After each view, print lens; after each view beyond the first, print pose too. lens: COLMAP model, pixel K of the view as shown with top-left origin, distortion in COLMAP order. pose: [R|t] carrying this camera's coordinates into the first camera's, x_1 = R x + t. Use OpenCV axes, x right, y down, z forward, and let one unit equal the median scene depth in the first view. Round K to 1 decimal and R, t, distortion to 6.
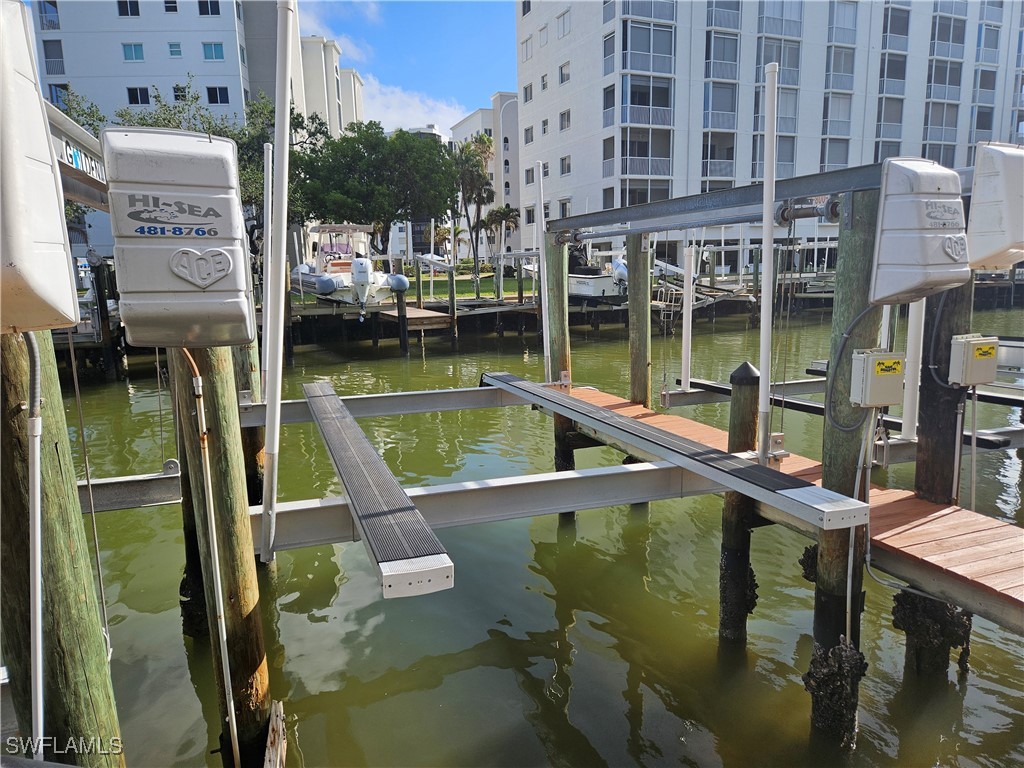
lens RADIAL K [[679.1, 0, 501.8], [0, 679.1, 383.3], [0, 0, 1]] dist [0.080078, -0.070120]
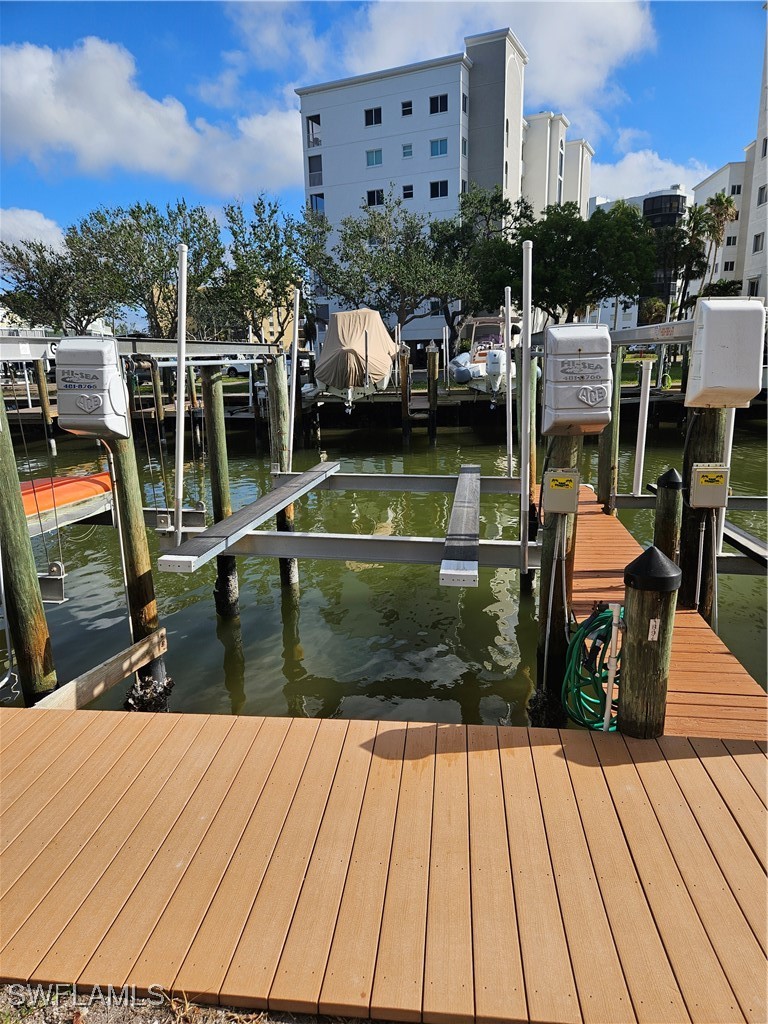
lens RADIAL K [[678.5, 0, 382.6], [0, 678.5, 514.9], [0, 0, 1]] dist [0.078909, -0.065884]
pose [[0.883668, 0.113228, -0.454214, 0.099139], [-0.078861, 0.992446, 0.093976, -0.006837], [0.461424, -0.047223, 0.885922, -0.035683]]
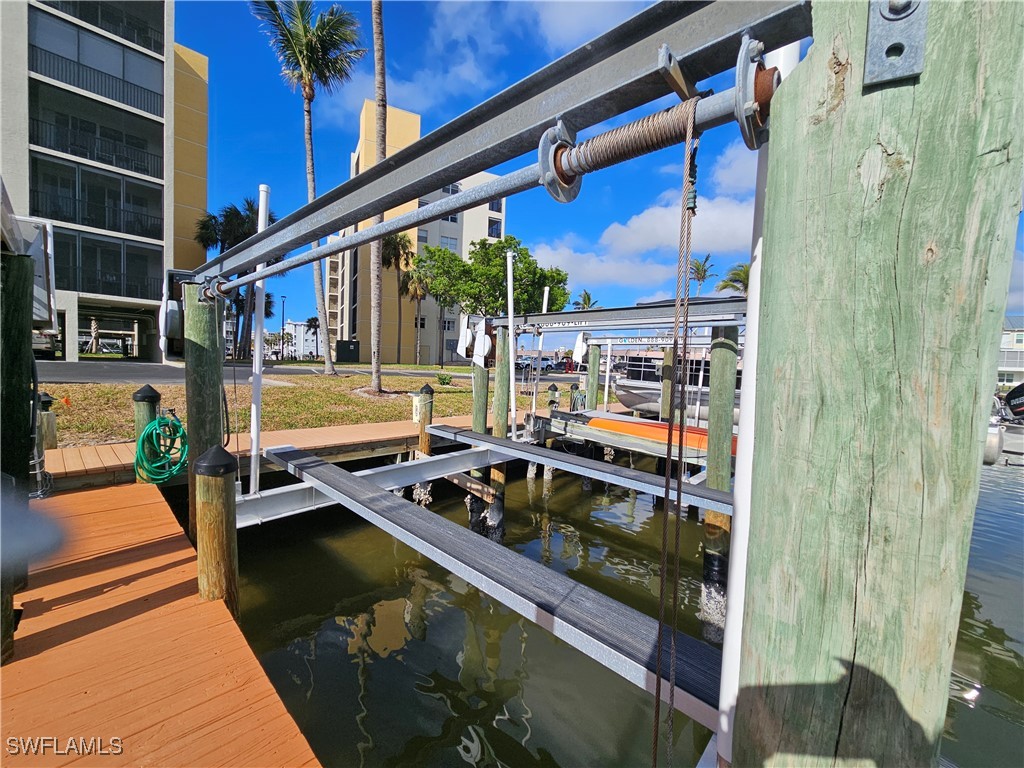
lens RADIAL K [[420.5, 0, 512.0], [0, 420.5, 384.0], [0, 0, 1]] dist [0.001695, -0.000223]
pose [[-0.897958, 0.012033, -0.439917, 0.040456], [-0.088720, 0.974152, 0.207740, -0.037732], [0.431046, 0.225571, -0.873680, 0.247821]]
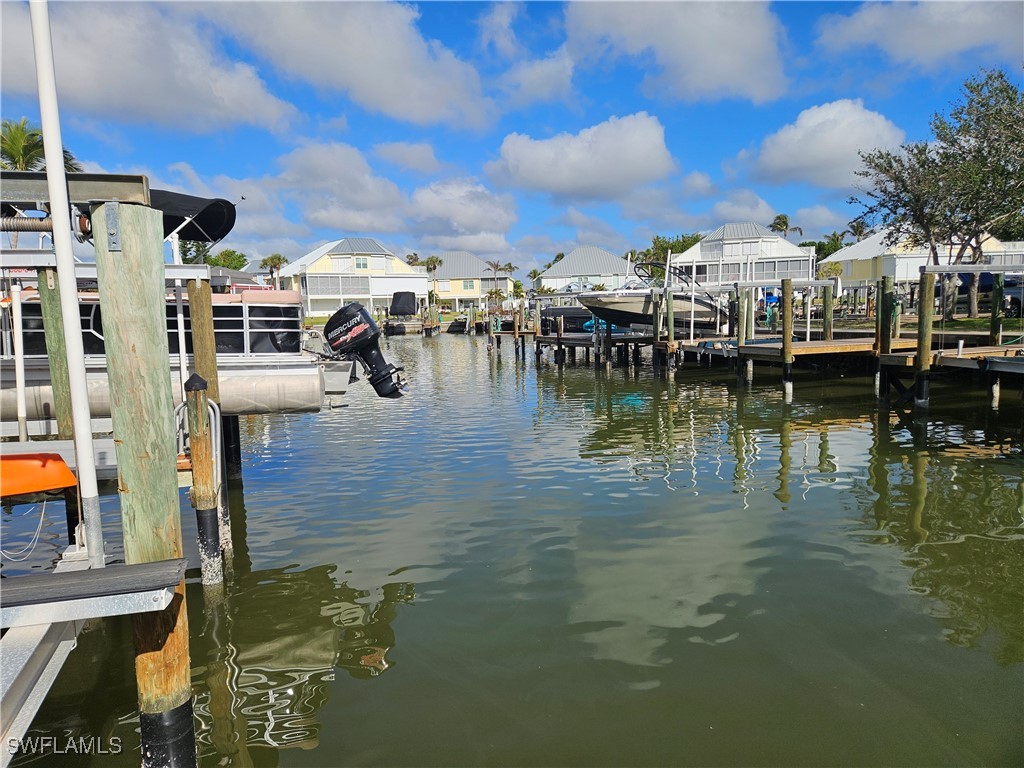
lens RADIAL K [[678.5, 0, 501.8], [0, 678.5, 393.8], [0, 0, 1]] dist [0.078909, -0.065884]
pose [[-0.043008, 0.151558, -0.987512, 0.017989], [-0.138779, 0.977938, 0.156133, -0.039758], [0.989389, 0.143761, -0.021026, 0.258309]]
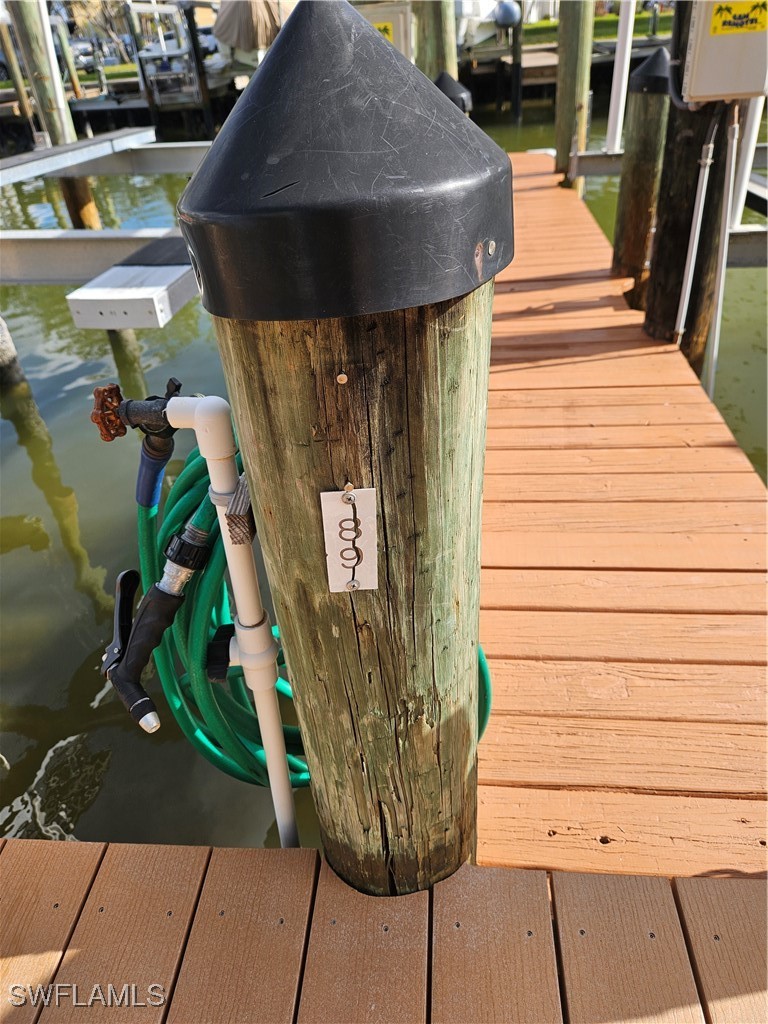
lens RADIAL K [[692.2, 0, 388.8], [0, 692.2, 496.6], [0, 0, 1]] dist [0.062204, -0.064034]
pose [[0.899975, 0.208856, -0.382654, 0.098073], [-0.027355, 0.903090, 0.428578, 0.006682], [0.435083, -0.375242, 0.818472, 0.052793]]
